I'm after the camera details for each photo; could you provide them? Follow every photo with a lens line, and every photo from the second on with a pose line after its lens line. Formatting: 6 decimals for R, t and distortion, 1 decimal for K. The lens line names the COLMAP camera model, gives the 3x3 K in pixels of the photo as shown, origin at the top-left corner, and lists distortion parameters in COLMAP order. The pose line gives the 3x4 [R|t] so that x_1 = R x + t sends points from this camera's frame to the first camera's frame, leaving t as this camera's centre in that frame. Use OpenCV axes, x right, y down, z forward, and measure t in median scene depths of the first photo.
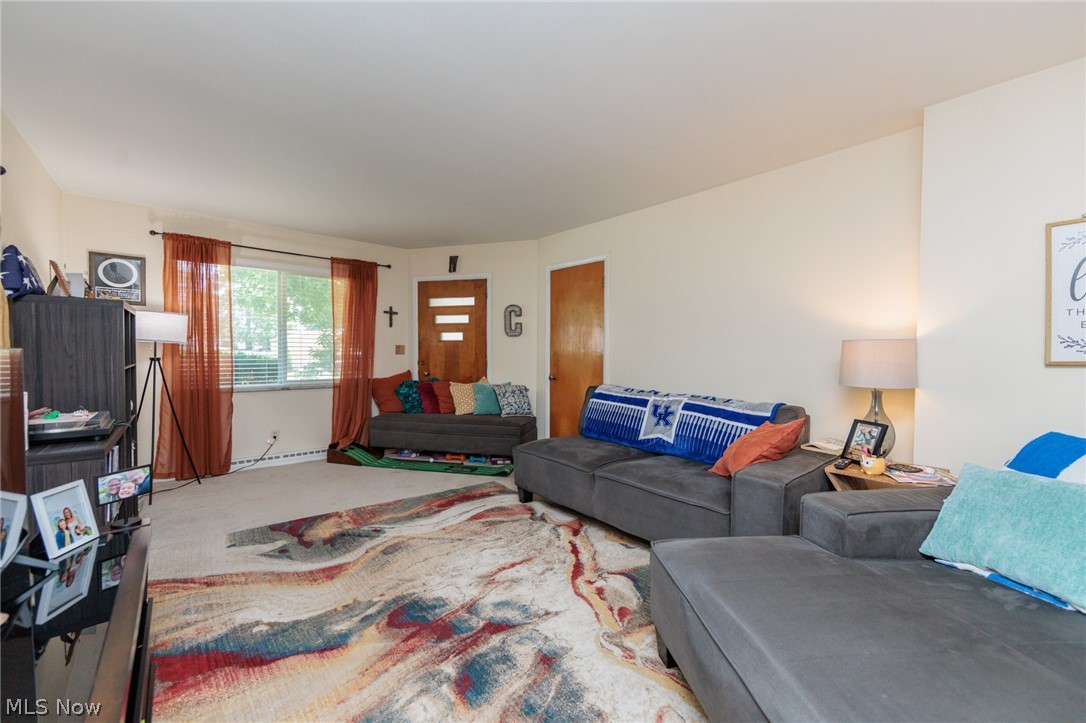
lens RADIAL K [[423.9, 0, 548.2], [0, 423.9, 358.0], [0, 0, 1]] dist [-0.007803, 0.000750]
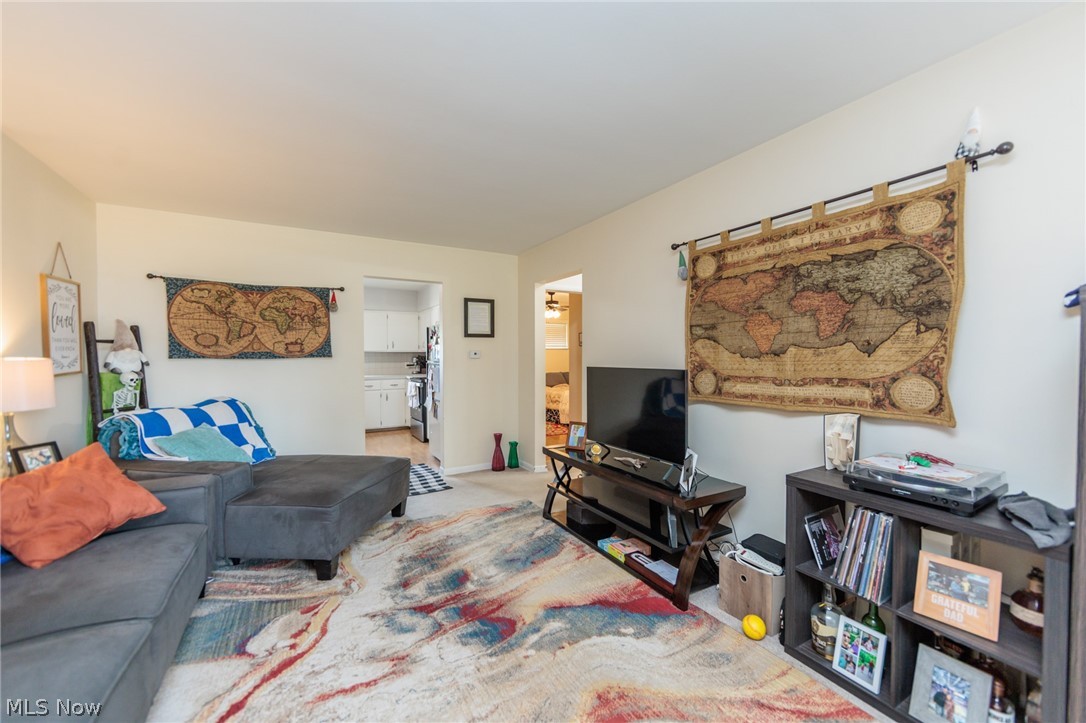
lens RADIAL K [[423.9, 0, 548.9], [0, 423.9, 362.2], [0, 0, 1]] dist [-0.007803, 0.000750]
pose [[-0.980978, -0.009627, 0.193880, -0.425459], [-0.002032, 0.999224, 0.039336, -0.056588], [-0.194109, 0.038194, -0.980236, 1.286843]]
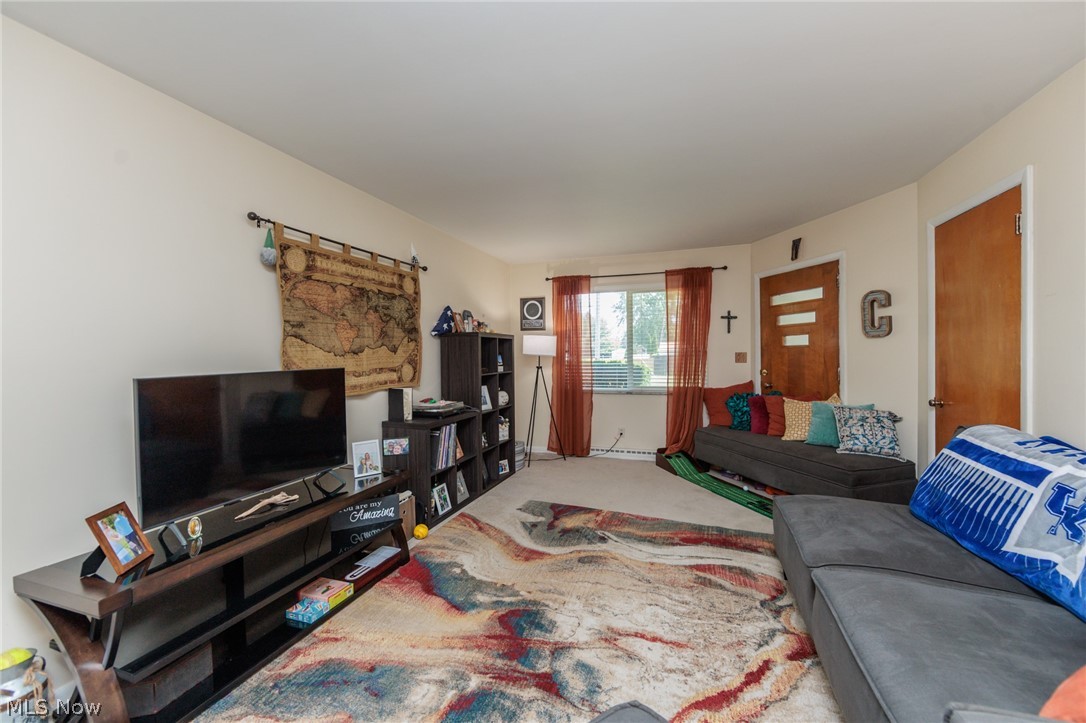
lens RADIAL K [[423.9, 0, 544.6], [0, 423.9, 358.4], [0, 0, 1]] dist [-0.007803, 0.000750]
pose [[0.498506, -0.005591, -0.866868, 0.402462], [0.000737, 0.999982, -0.006026, -0.022771], [0.866886, 0.002365, 0.498501, 0.347145]]
